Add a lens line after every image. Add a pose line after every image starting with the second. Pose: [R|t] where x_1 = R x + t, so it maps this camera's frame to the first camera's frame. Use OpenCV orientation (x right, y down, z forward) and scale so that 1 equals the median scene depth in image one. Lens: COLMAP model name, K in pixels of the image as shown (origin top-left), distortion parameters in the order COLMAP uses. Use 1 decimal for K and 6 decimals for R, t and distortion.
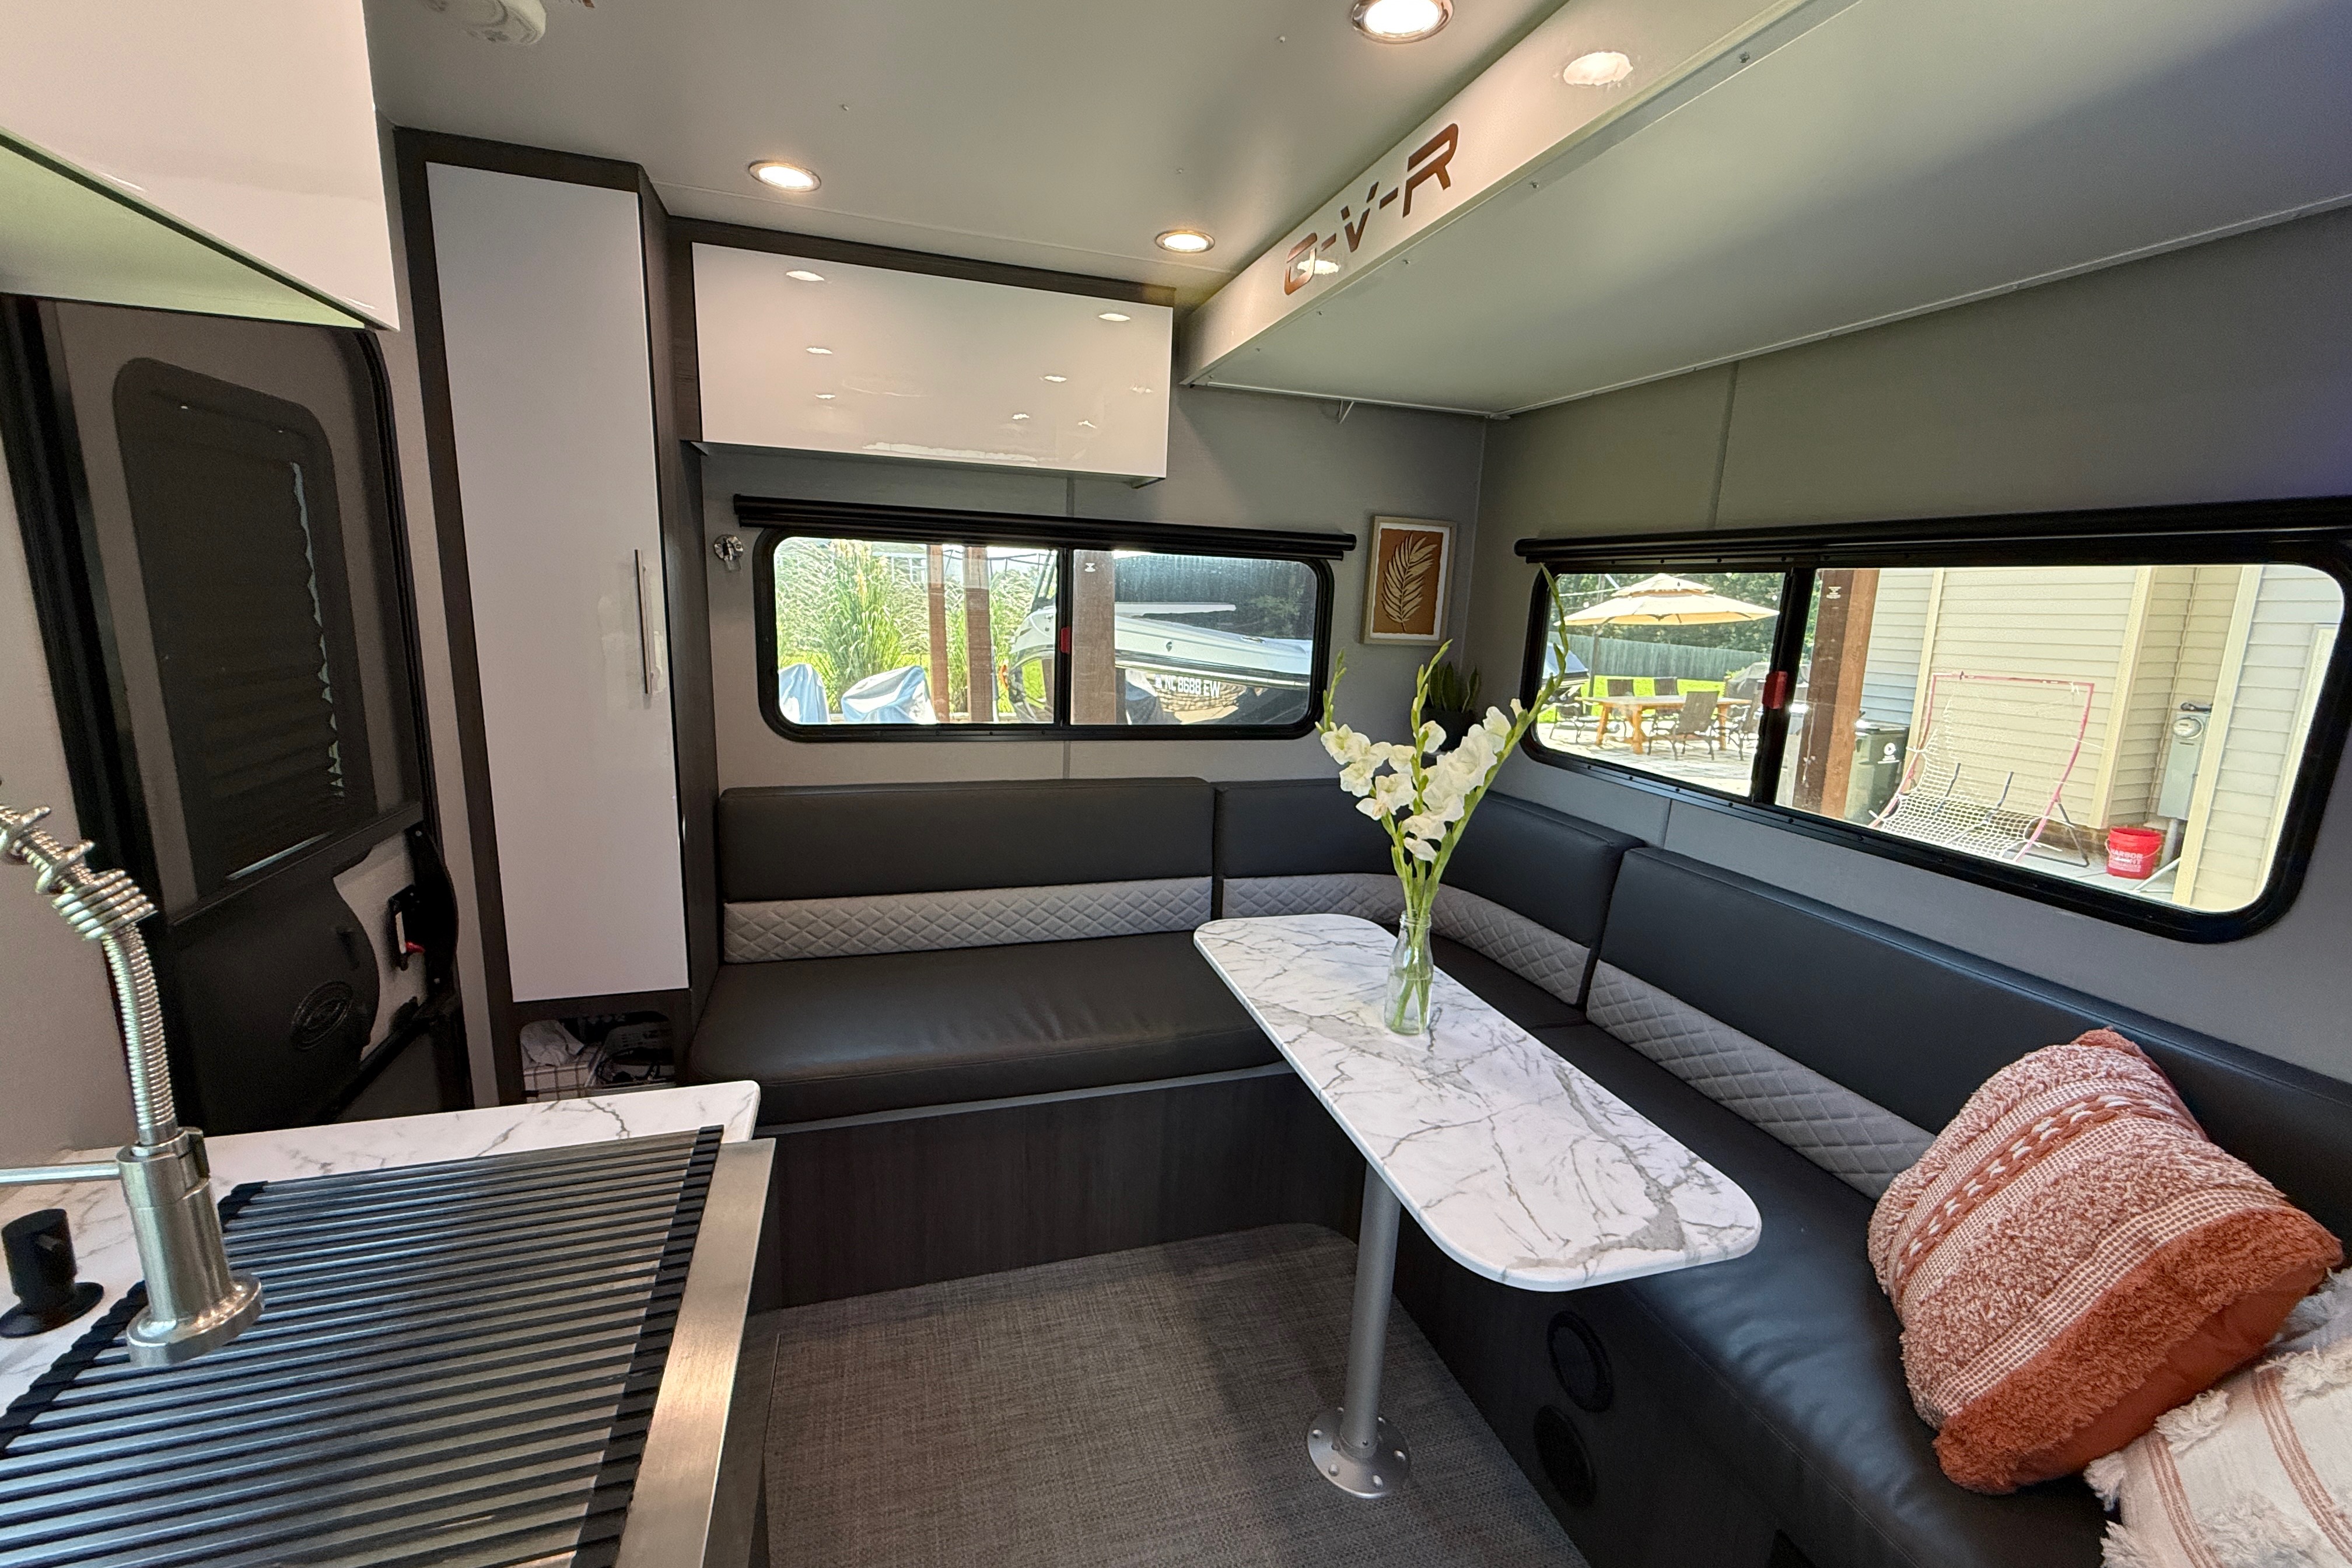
lens RADIAL K [[943.5, 0, 1165.1], [0, 943.5, 779.0], [0, 0, 1]] dist [0.001893, 0.000999]
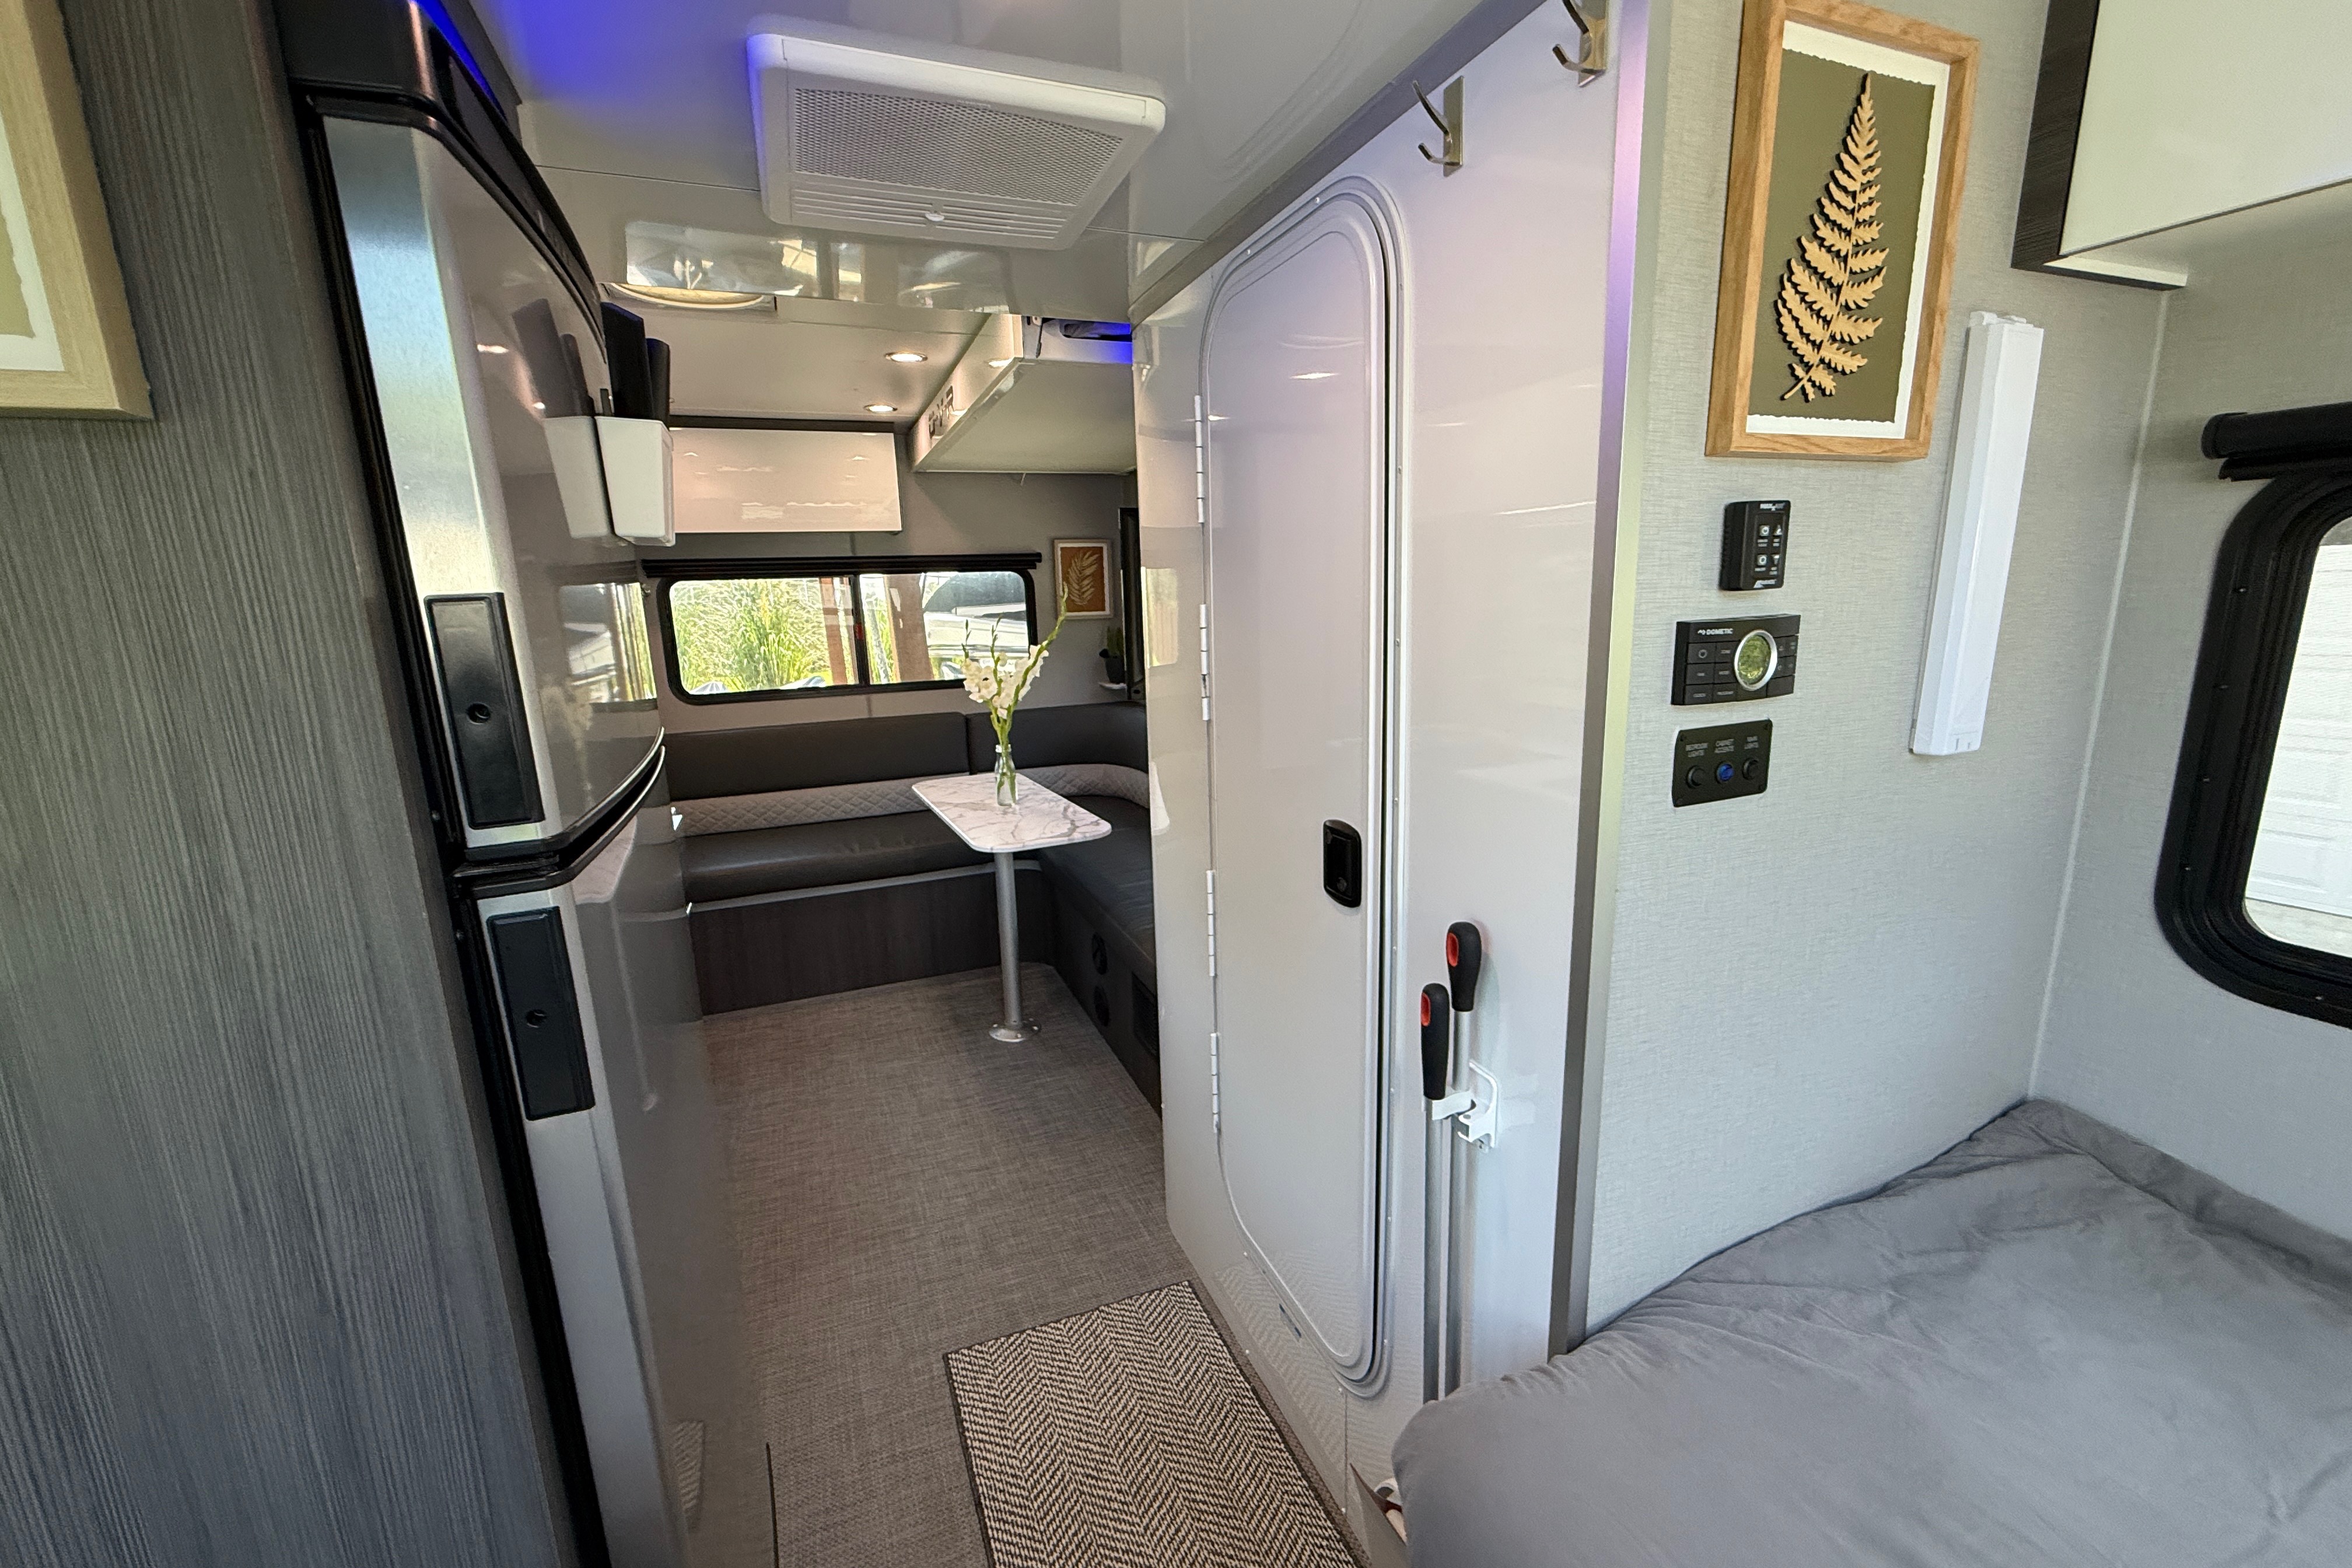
lens RADIAL K [[943.5, 0, 1167.7], [0, 943.5, 779.4], [0, 0, 1]] dist [0.001893, 0.000999]
pose [[0.994247, -0.088224, 0.060735, 0.318126], [0.088532, 0.996070, -0.002392, 0.166805], [-0.060285, 0.007756, 0.998151, -0.688869]]
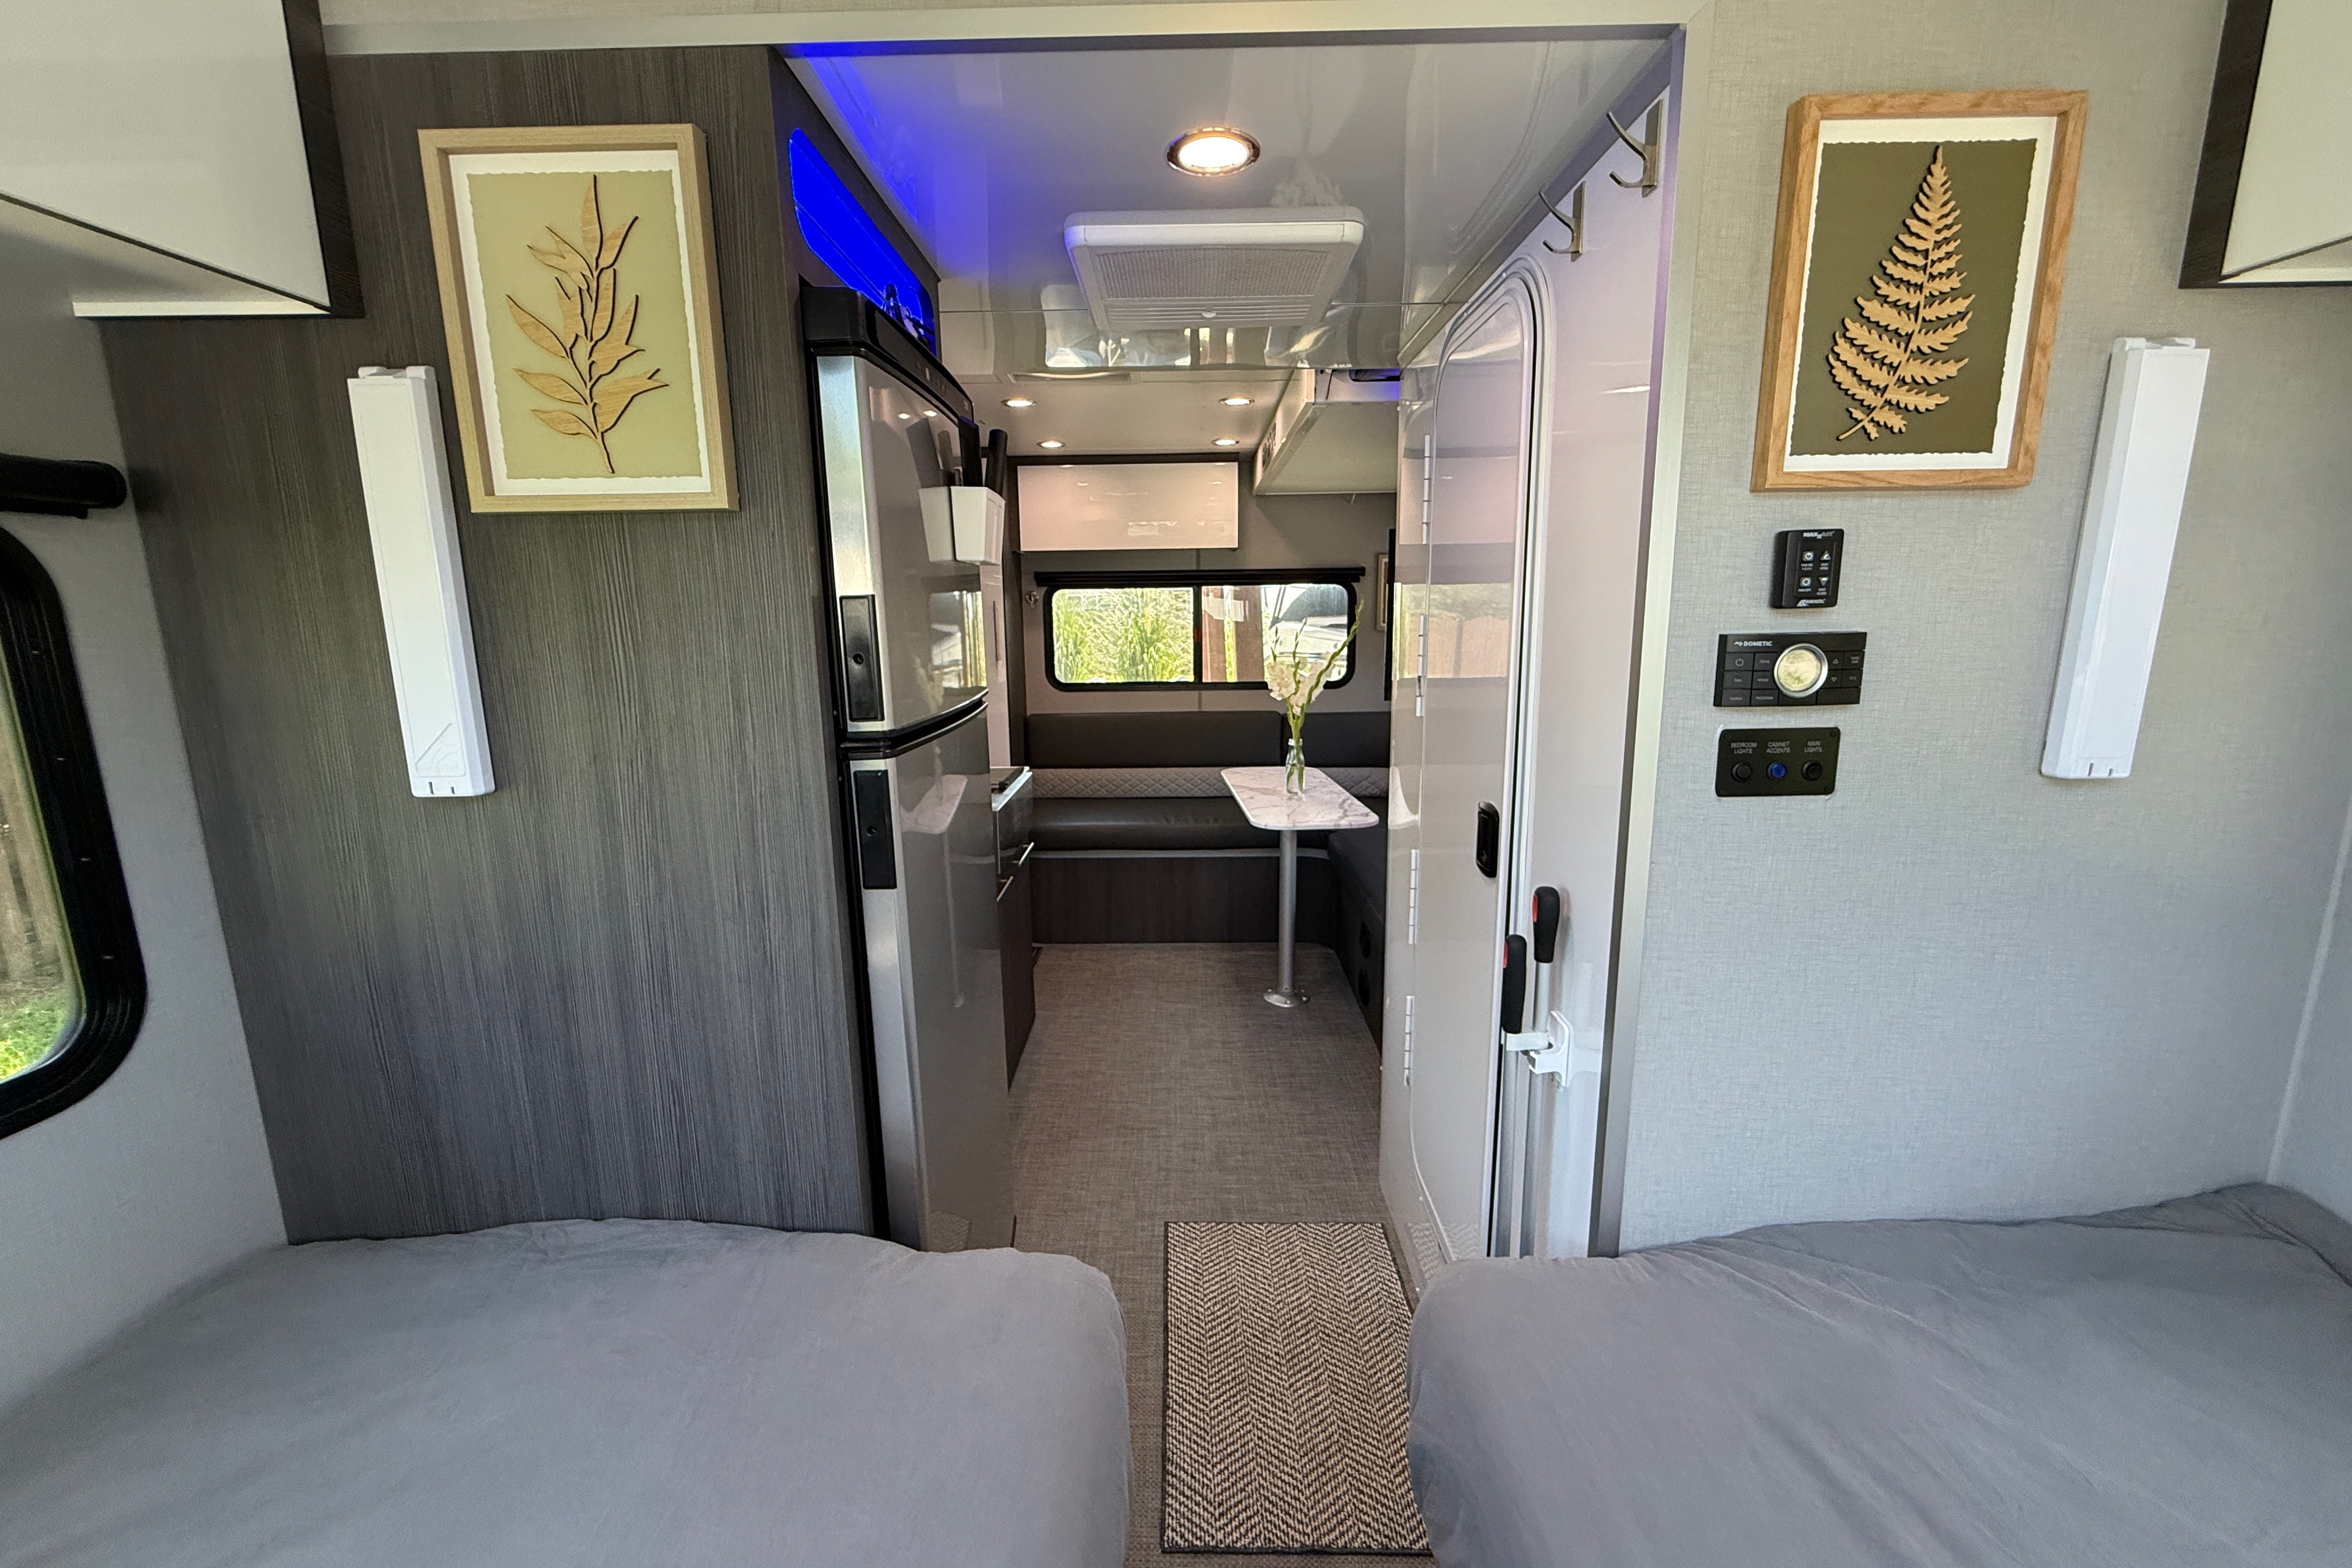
lens RADIAL K [[943.5, 0, 1164.9], [0, 943.5, 778.2], [0, 0, 1]] dist [0.001893, 0.000999]
pose [[0.949192, -0.000016, -0.314697, 0.443151], [-0.010334, 0.999459, -0.031218, 0.204396], [0.314527, 0.032884, 0.948679, -0.819456]]
